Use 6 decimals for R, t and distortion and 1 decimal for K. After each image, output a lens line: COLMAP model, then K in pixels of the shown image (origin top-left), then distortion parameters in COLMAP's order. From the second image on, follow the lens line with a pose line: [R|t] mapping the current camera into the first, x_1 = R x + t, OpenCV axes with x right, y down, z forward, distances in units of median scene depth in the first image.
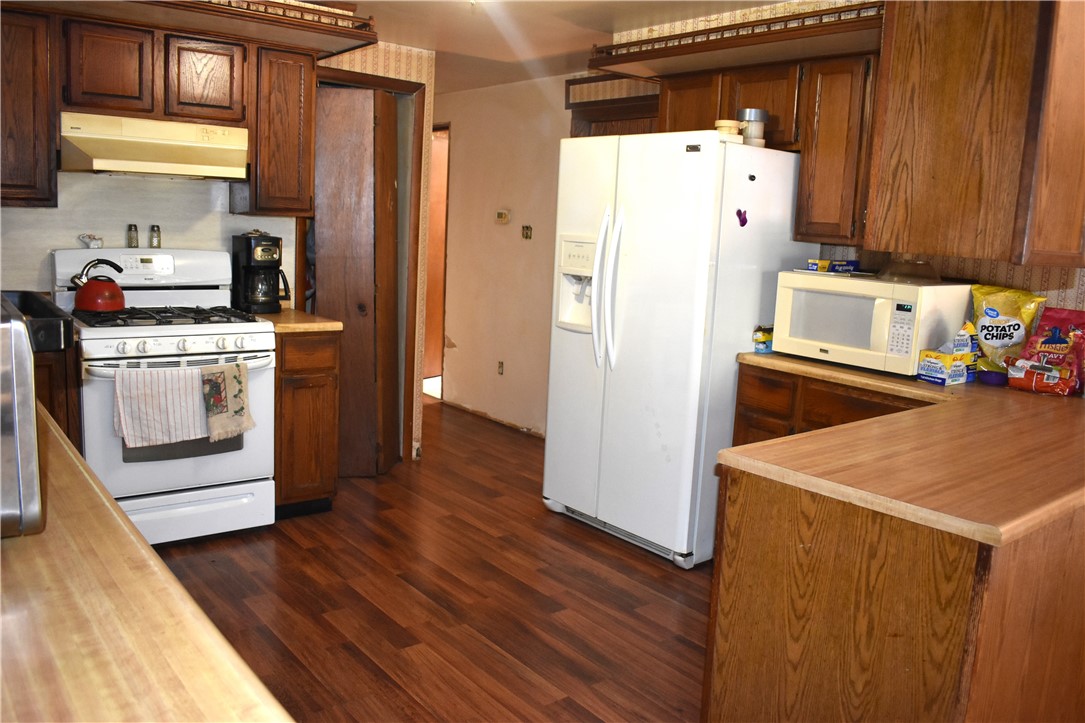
lens RADIAL K [[850.1, 0, 543.6], [0, 850.1, 361.6], [0, 0, 1]] dist [-0.095578, 0.015642]
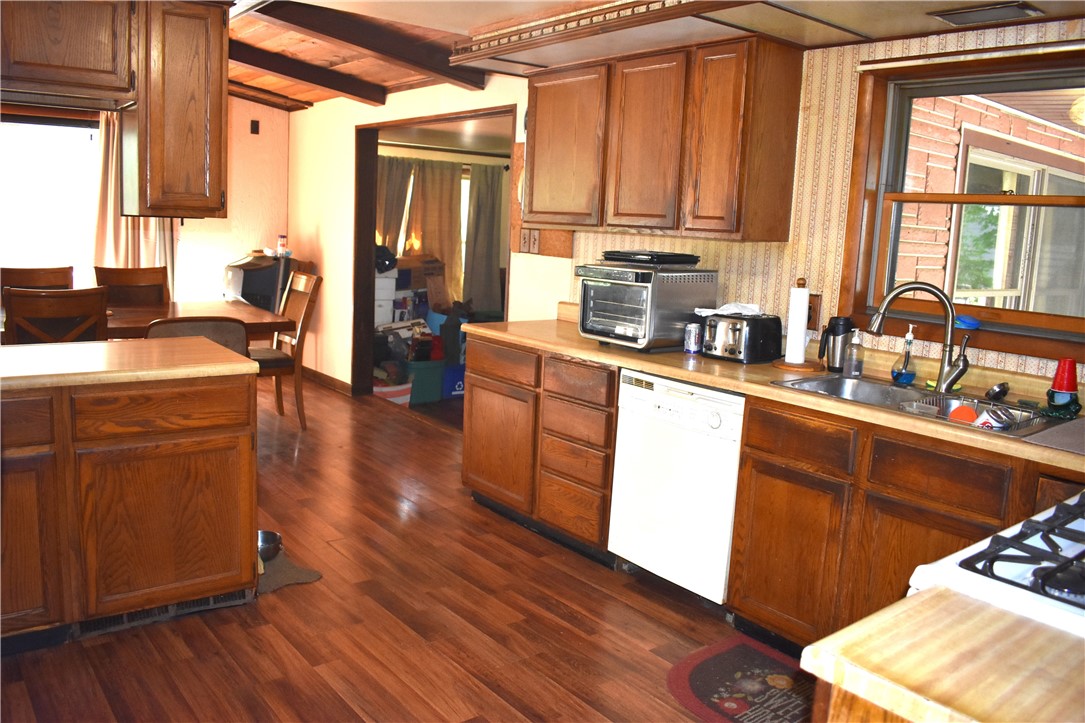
lens RADIAL K [[850.1, 0, 544.8], [0, 850.1, 365.1], [0, 0, 1]] dist [-0.095578, 0.015642]
pose [[-0.995163, -0.097923, -0.007834, -0.154617], [-0.095275, 0.942665, 0.319853, -0.229809], [-0.023936, 0.319052, -0.947435, 1.343885]]
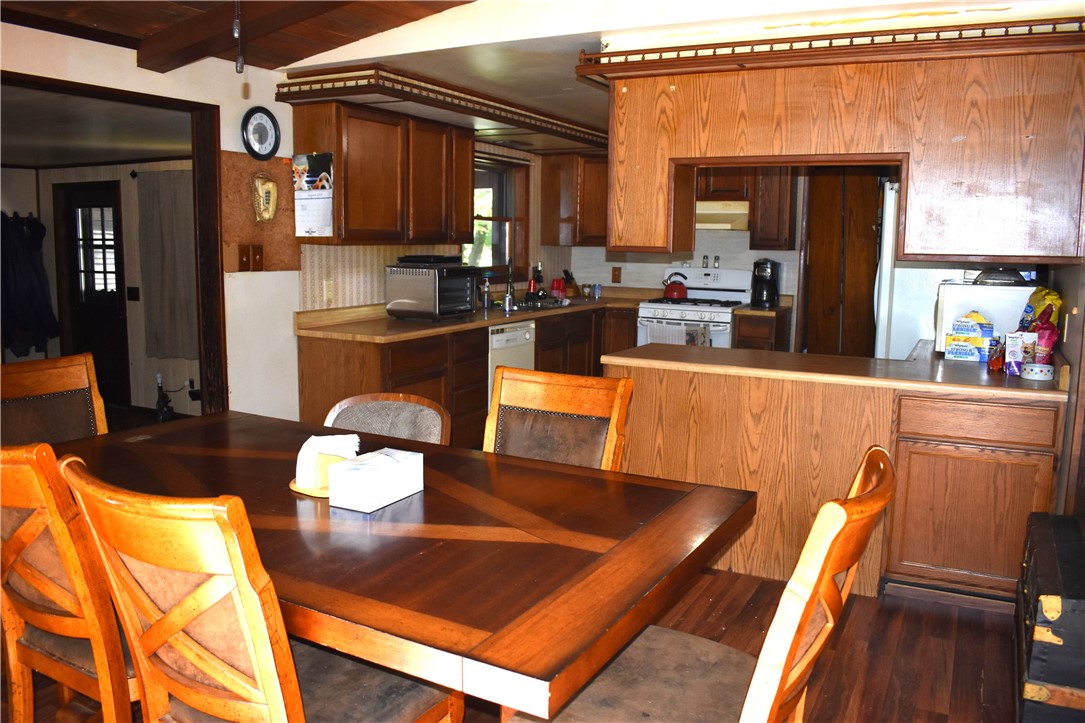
lens RADIAL K [[850.1, 0, 545.1], [0, 850.1, 361.4], [0, 0, 1]] dist [-0.095578, 0.015642]
pose [[0.396742, 0.085898, -0.913902, 1.221556], [-0.142294, 0.989332, 0.031216, 0.069559], [0.906834, 0.117658, 0.404732, -0.089189]]
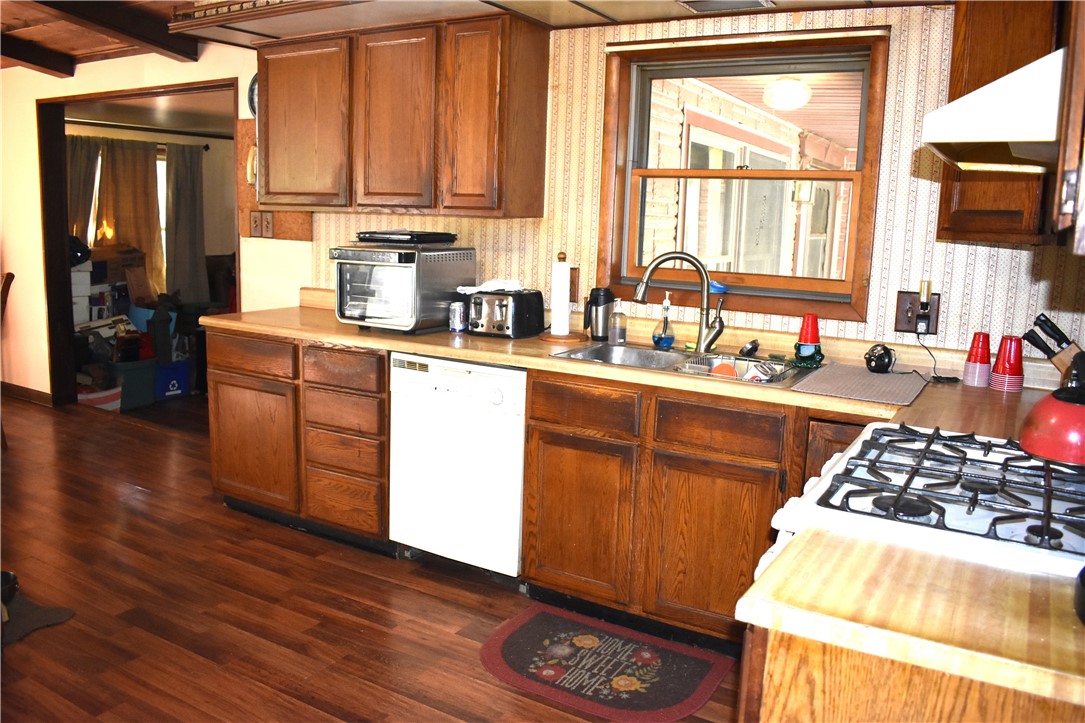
lens RADIAL K [[850.1, 0, 545.8], [0, 850.1, 365.1], [0, 0, 1]] dist [-0.095578, 0.015642]
pose [[-0.934456, -0.021273, -0.355442, -0.077469], [-0.135565, 0.944295, 0.299883, -0.216490], [0.329263, 0.328413, -0.885286, 1.318508]]
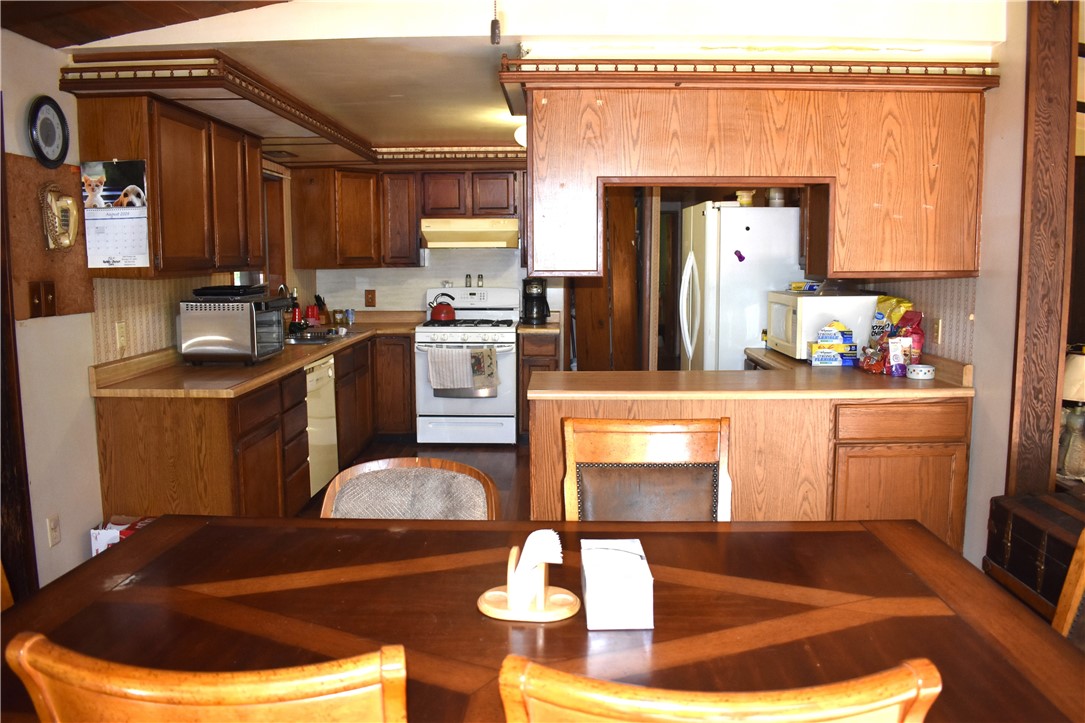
lens RADIAL K [[850.1, 0, 544.7], [0, 850.1, 361.6], [0, 0, 1]] dist [-0.095578, 0.015642]
pose [[0.767361, 0.026345, -0.640674, 0.898428], [-0.062014, 0.997521, -0.033258, 0.083670], [0.638209, 0.065252, 0.767093, -0.339412]]
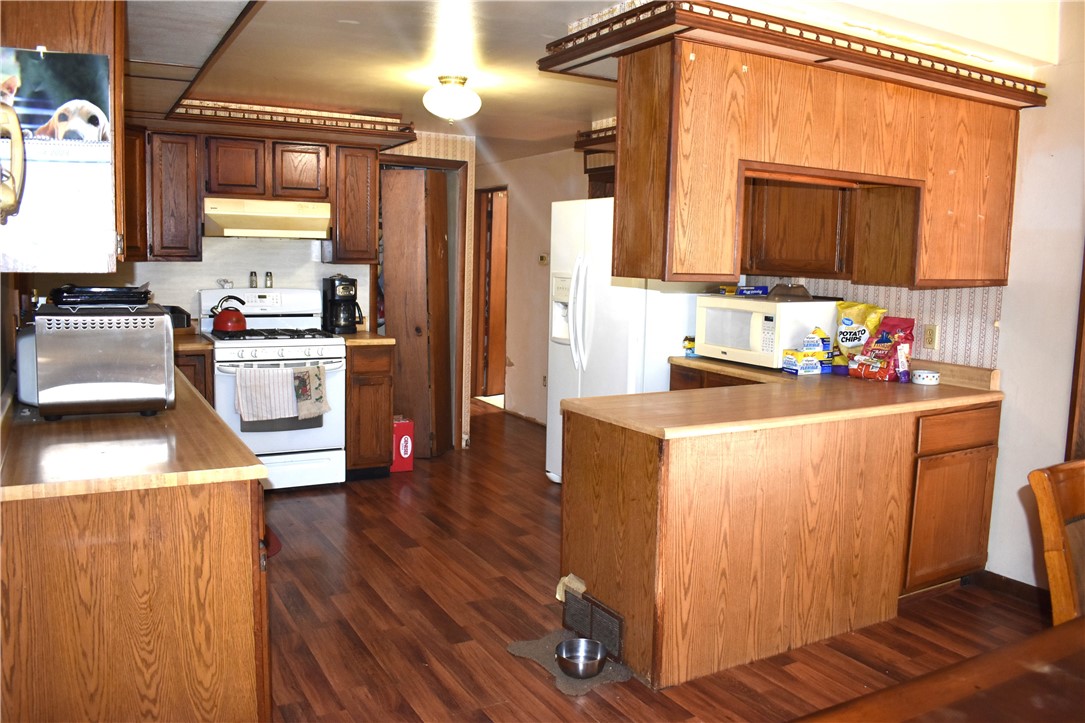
lens RADIAL K [[850.1, 0, 543.3], [0, 850.1, 362.1], [0, 0, 1]] dist [-0.095578, 0.015642]
pose [[0.986245, -0.006558, -0.165158, 0.255059], [-0.001018, 0.998953, -0.045744, 0.060829], [0.165285, 0.045283, 0.985206, -0.365744]]
